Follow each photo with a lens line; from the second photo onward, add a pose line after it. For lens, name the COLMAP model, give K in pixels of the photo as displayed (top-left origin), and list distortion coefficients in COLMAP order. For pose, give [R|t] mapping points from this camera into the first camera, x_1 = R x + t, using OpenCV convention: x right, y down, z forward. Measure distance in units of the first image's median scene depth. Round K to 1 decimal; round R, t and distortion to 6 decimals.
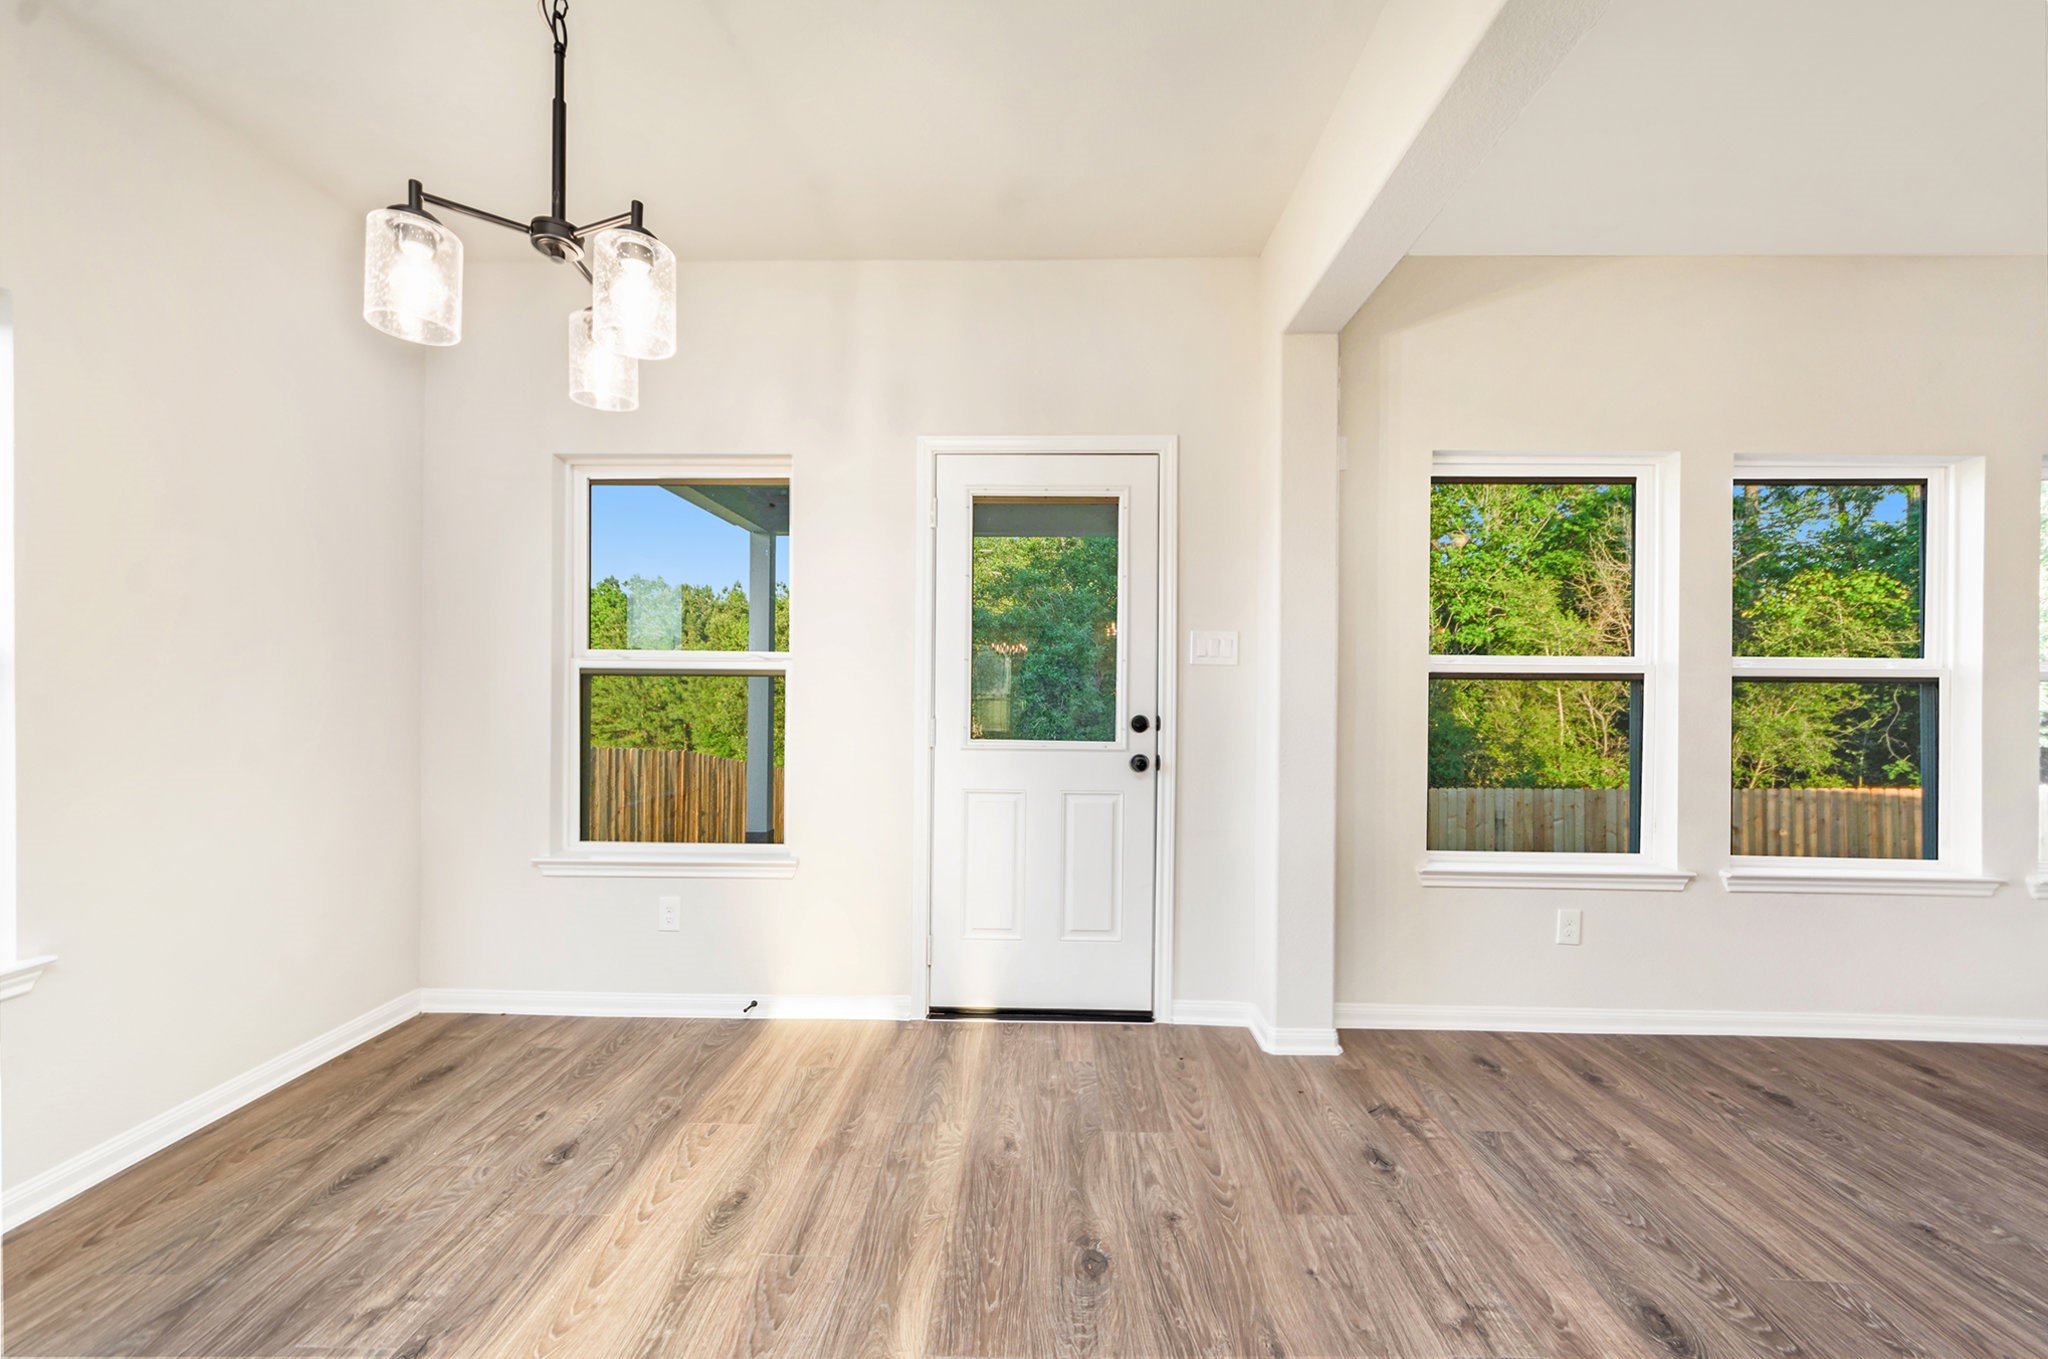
lens RADIAL K [[735.1, 0, 1013.1], [0, 735.1, 683.5], [0, 0, 1]] dist [0.001921, -0.001395]
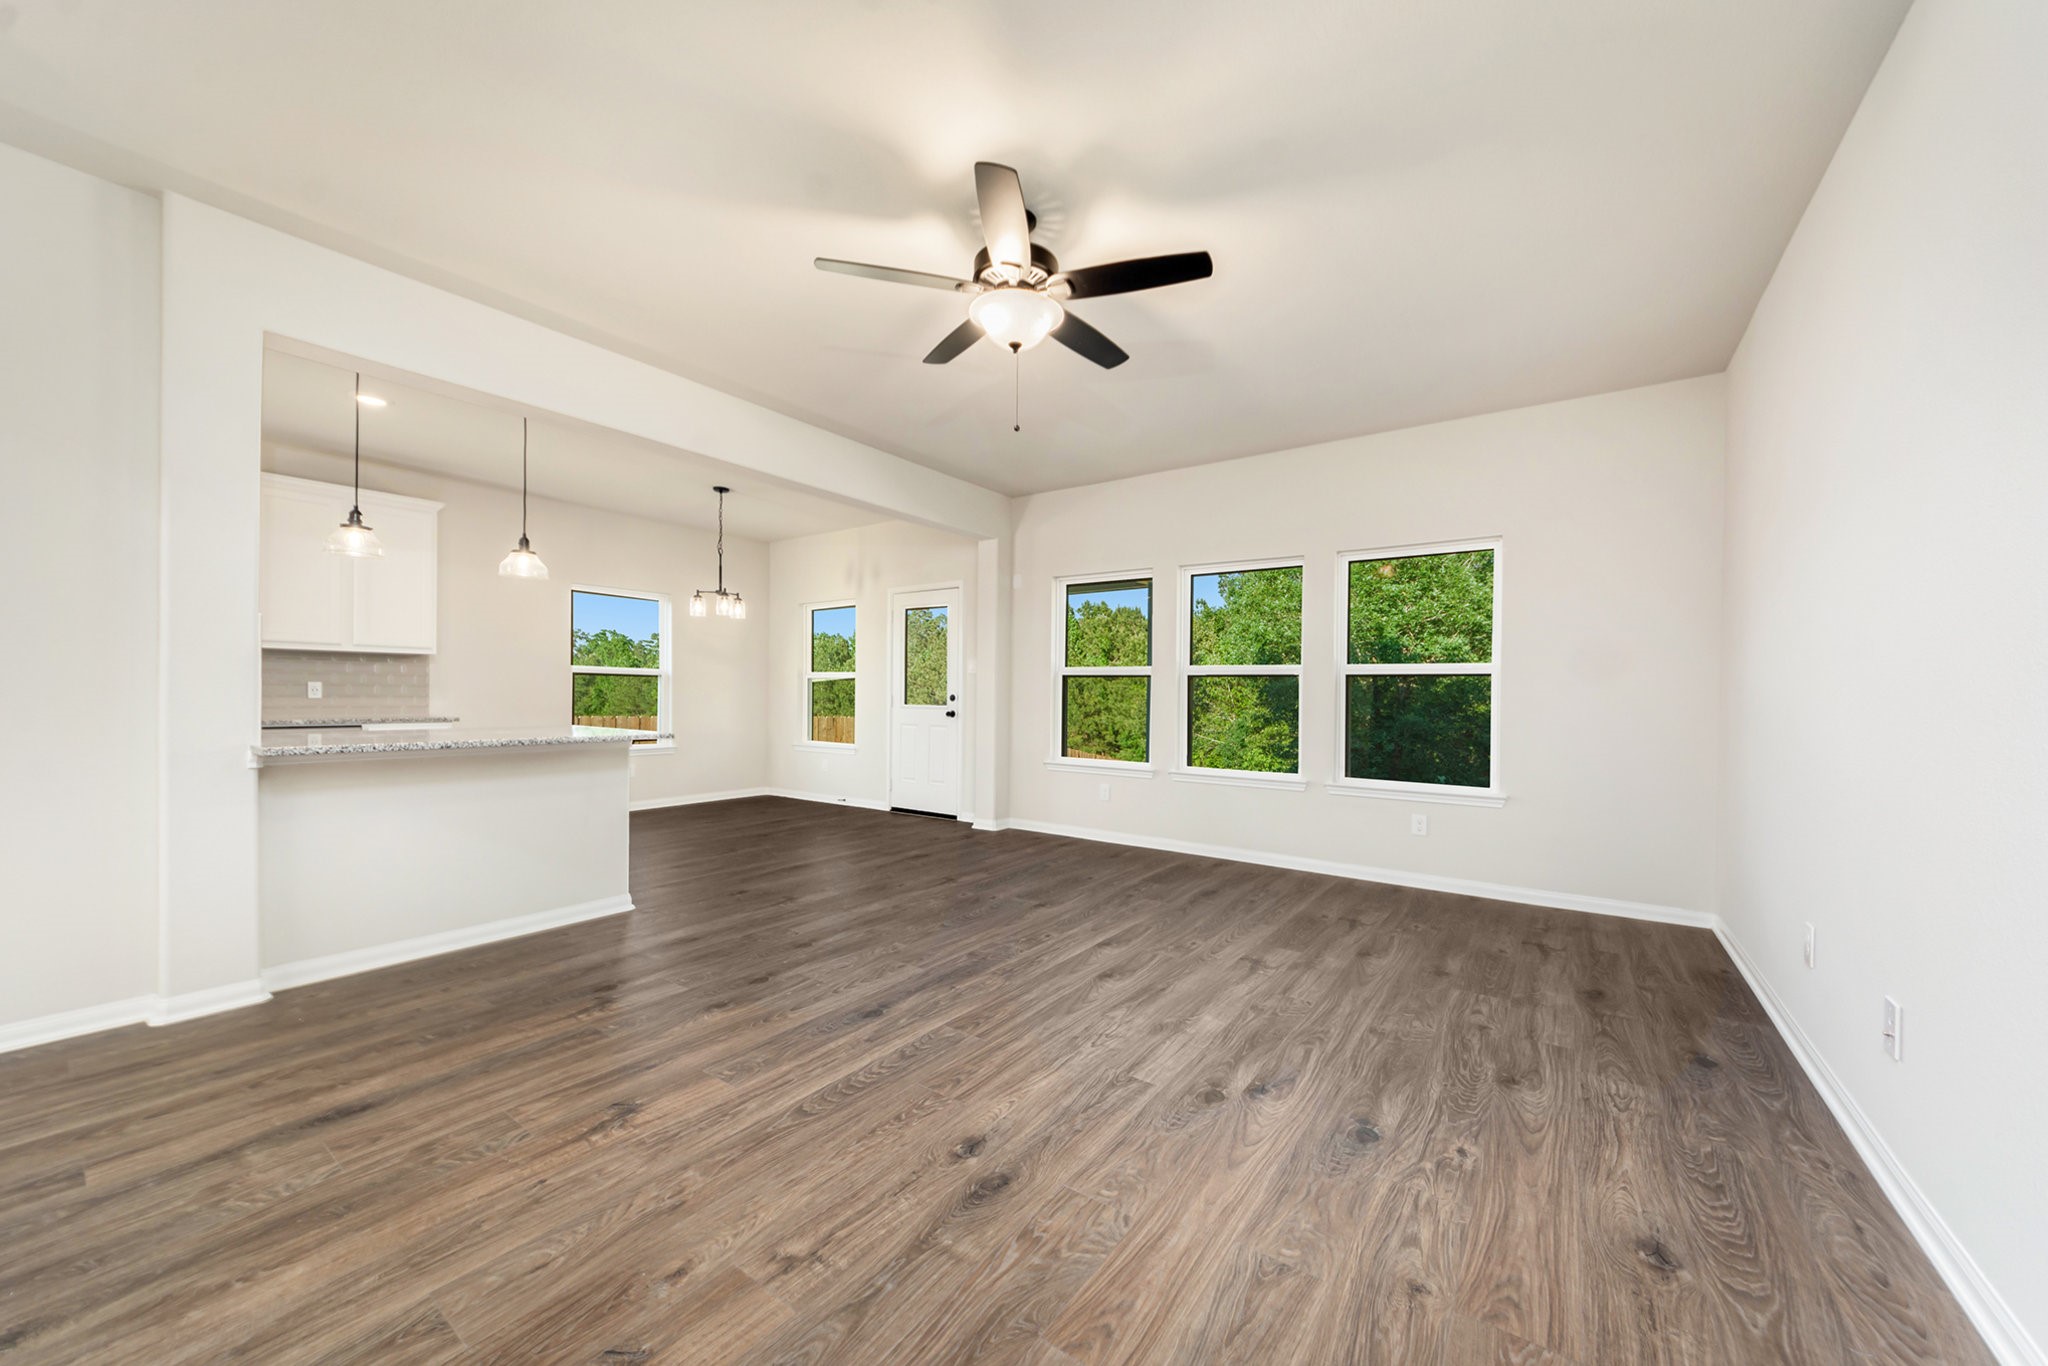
lens RADIAL K [[735.1, 0, 1036.2], [0, 735.1, 694.5], [0, 0, 1]] dist [0.001921, -0.001395]
pose [[0.836460, 0.002877, -0.548020, 2.111415], [-0.003490, 0.999994, -0.000076, 0.051084], [0.548017, 0.001976, 0.836465, -1.080027]]
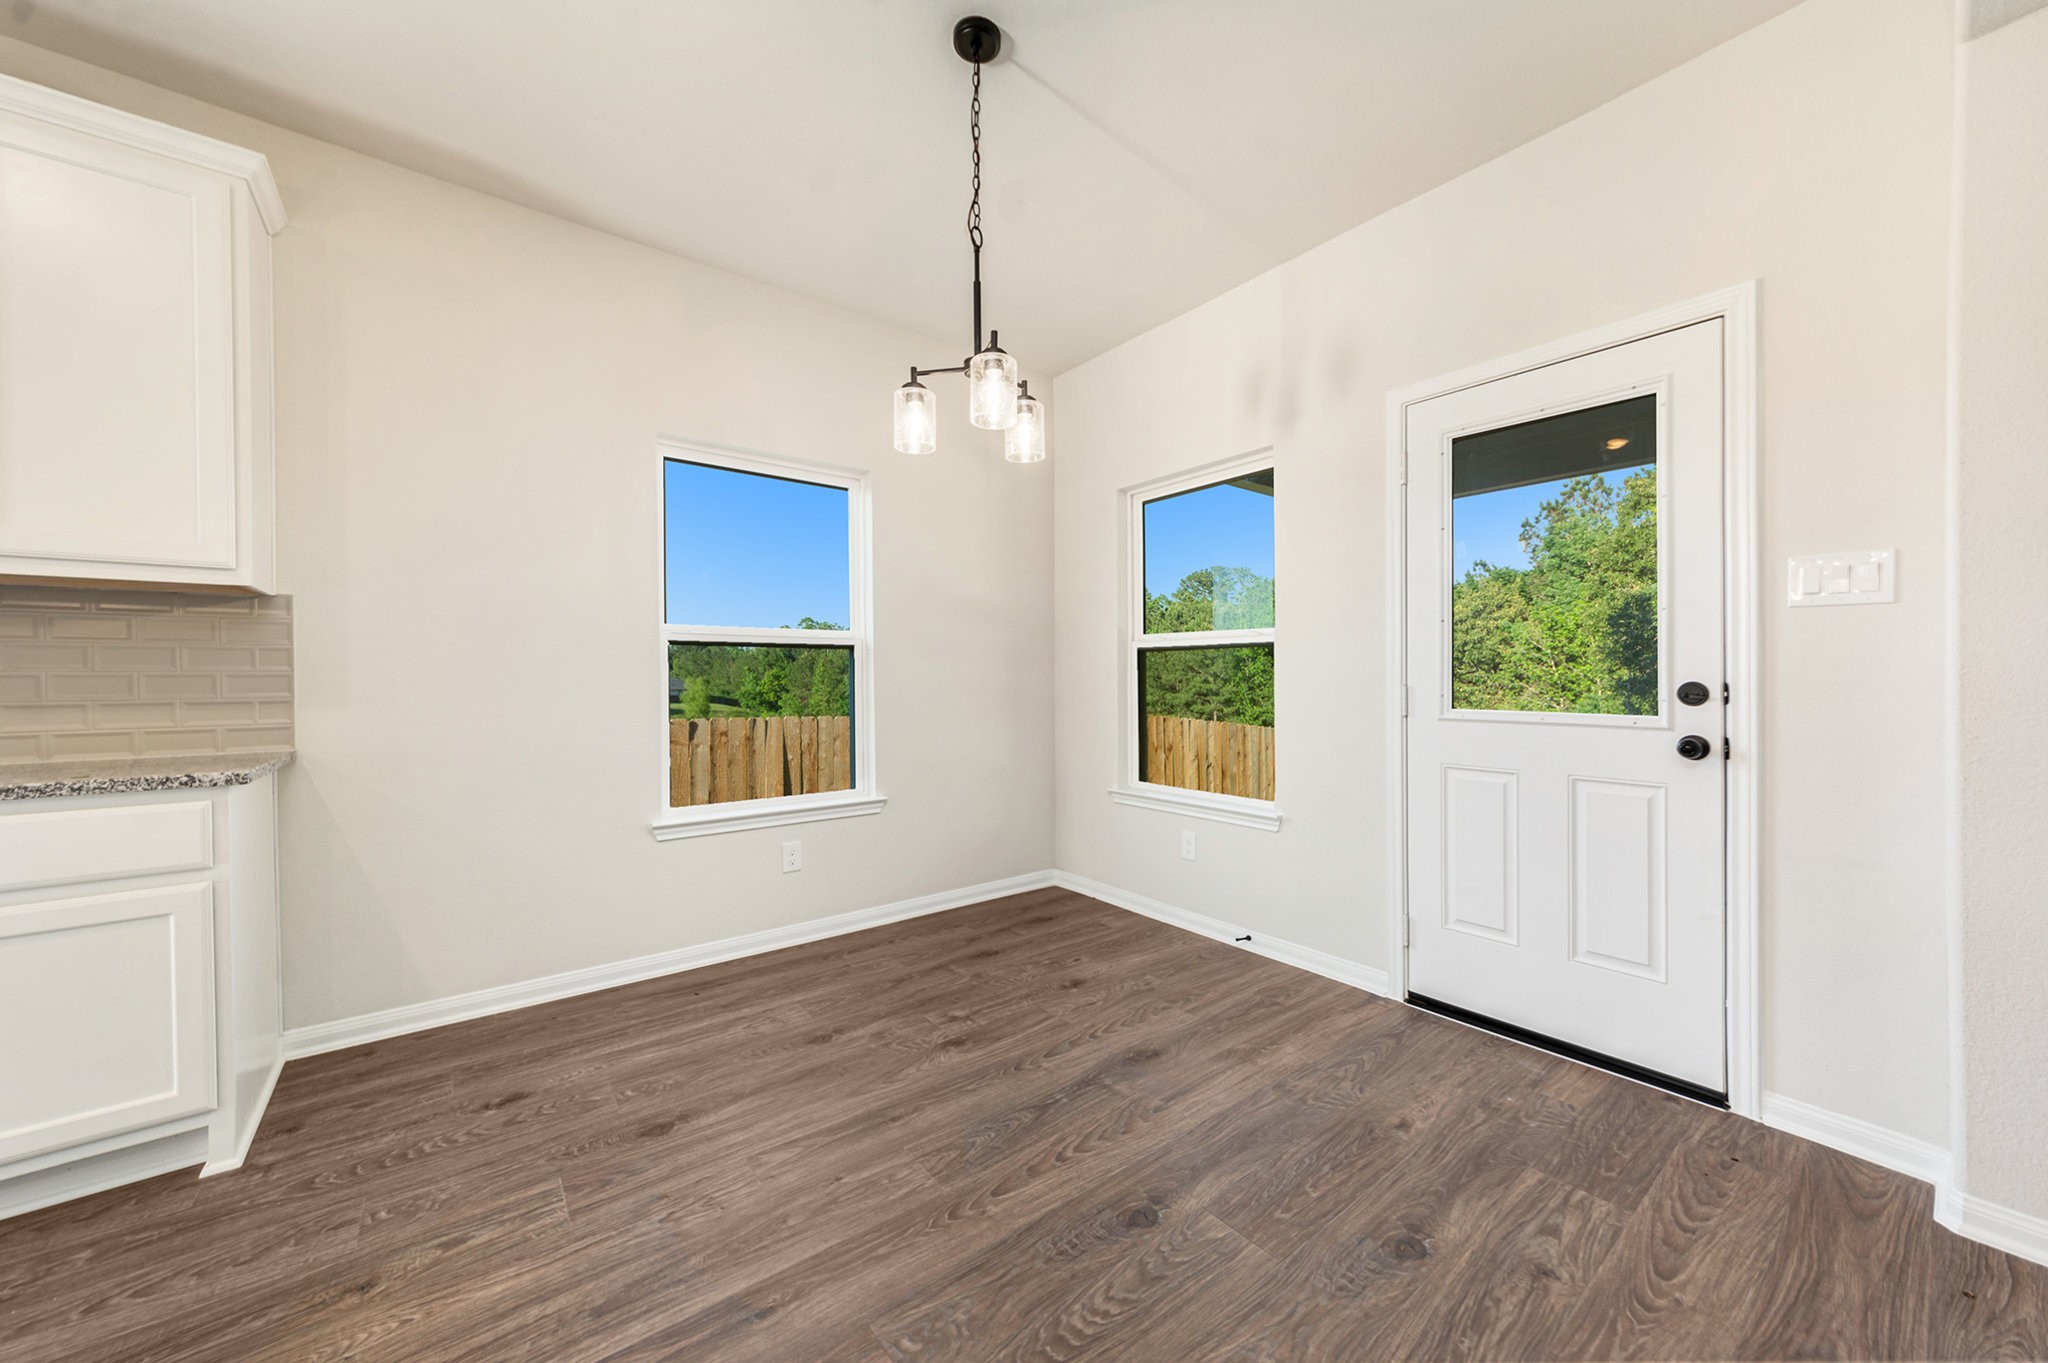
lens RADIAL K [[735.1, 0, 1033.8], [0, 735.1, 684.3], [0, 0, 1]] dist [0.001921, -0.001395]
pose [[0.642940, 0.000199, -0.765916, 0.374319], [0.007724, 0.999947, 0.006744, 0.042508], [0.765877, -0.010252, 0.642905, 0.027244]]
